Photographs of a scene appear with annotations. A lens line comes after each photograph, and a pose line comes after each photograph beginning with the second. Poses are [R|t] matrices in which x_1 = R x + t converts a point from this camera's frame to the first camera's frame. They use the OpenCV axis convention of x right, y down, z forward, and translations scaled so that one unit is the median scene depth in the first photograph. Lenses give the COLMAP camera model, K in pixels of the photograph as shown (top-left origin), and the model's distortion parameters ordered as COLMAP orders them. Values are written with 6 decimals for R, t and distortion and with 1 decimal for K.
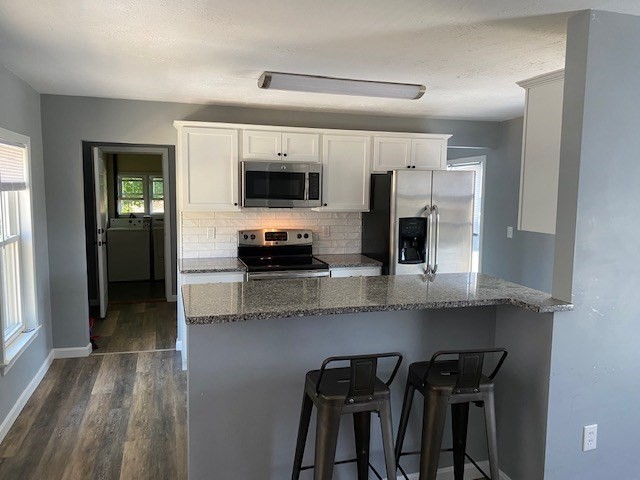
lens RADIAL K [[482.2, 0, 320.0], [0, 482.2, 240.0], [0, 0, 1]] dist [0.002402, -0.003154]
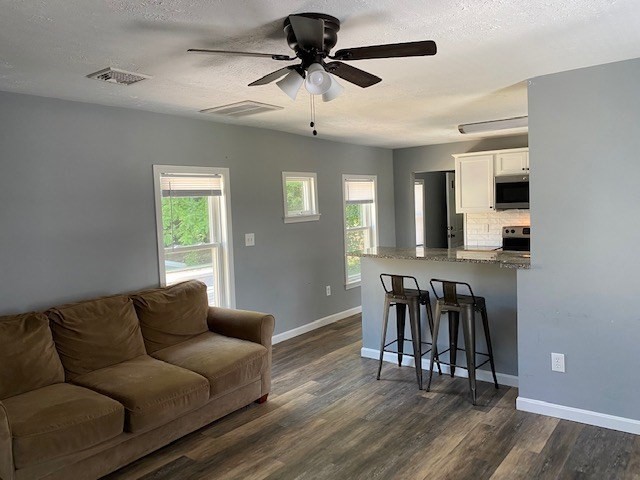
lens RADIAL K [[482.2, 0, 320.0], [0, 482.2, 240.0], [0, 0, 1]] dist [0.002402, -0.003154]
pose [[0.564832, 0.025638, -0.824807, 0.700217], [-0.040299, 0.999182, 0.003461, 0.036751], [0.824221, 0.031284, 0.565403, -0.210623]]
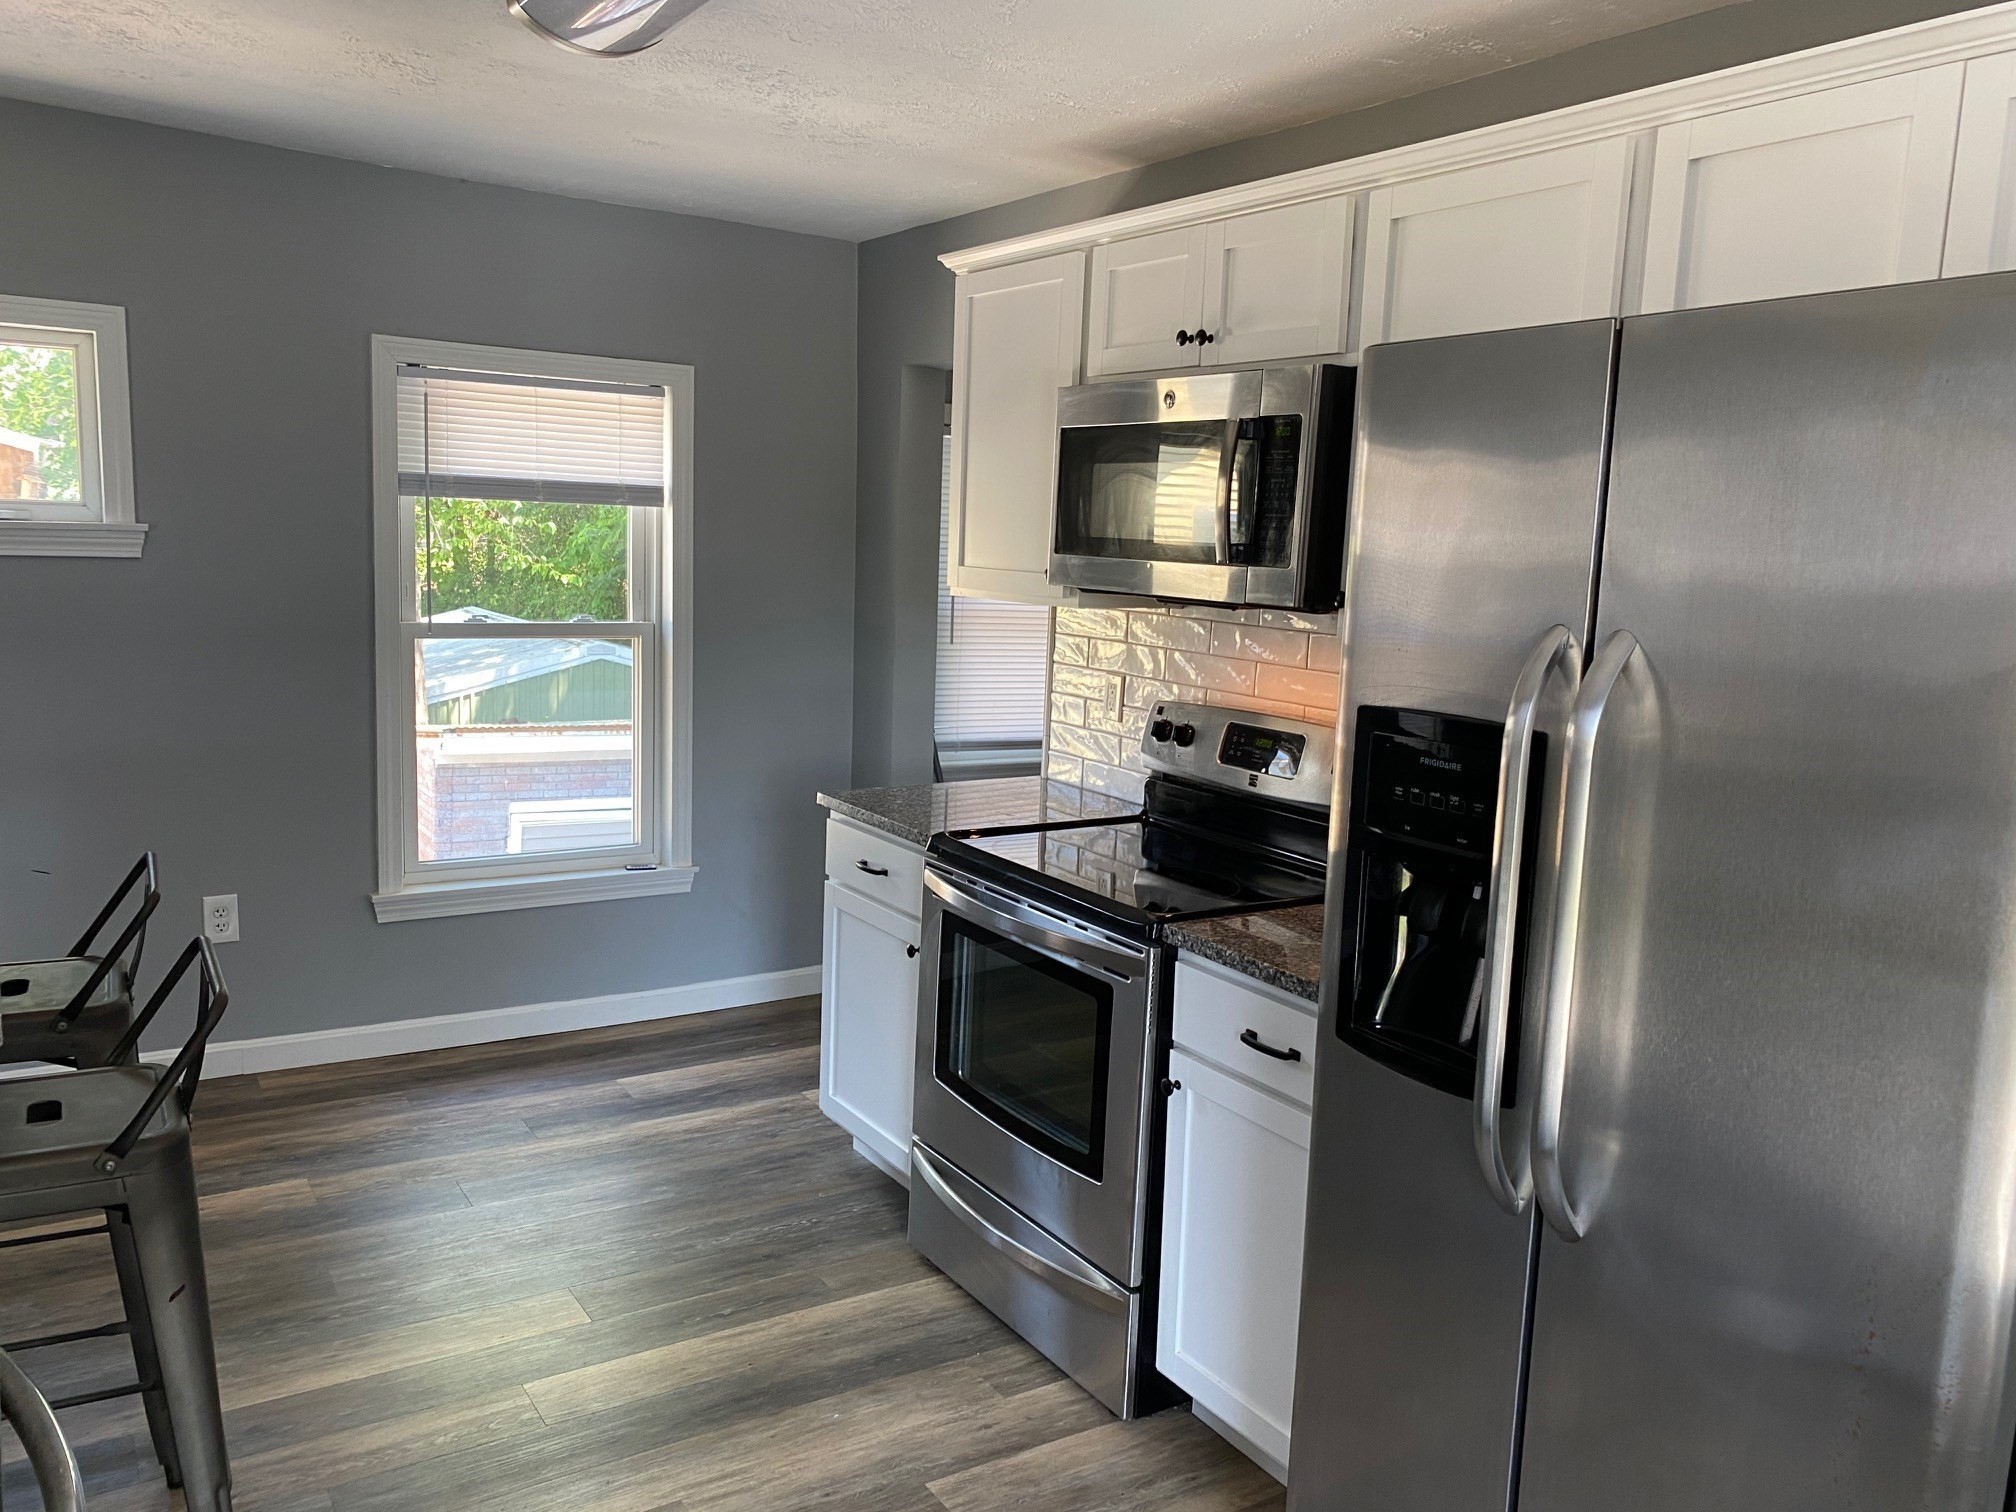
lens RADIAL K [[1513.1, 0, 1008.0], [0, 1513.1, 756.0], [0, 0, 1]] dist [0.002286, -0.001548]
pose [[0.282857, 0.138576, -0.949099, 0.523401], [-0.145902, 0.984210, 0.100219, -0.056615], [0.948000, 0.110128, 0.298609, 0.753064]]
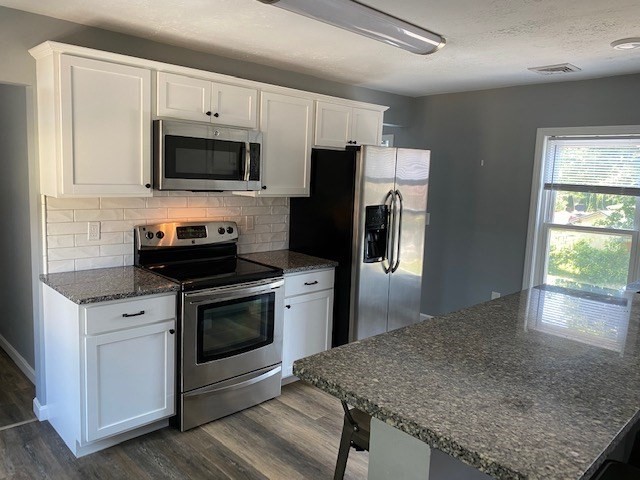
lens RADIAL K [[491.7, 0, 320.0], [0, 491.7, 240.0], [0, 0, 1]] dist [-0.017574, -0.005105]
pose [[0.888297, -0.038914, 0.457618, -0.268272], [0.020304, 0.998757, 0.045519, -0.026614], [-0.458821, -0.031143, 0.887983, 0.301483]]
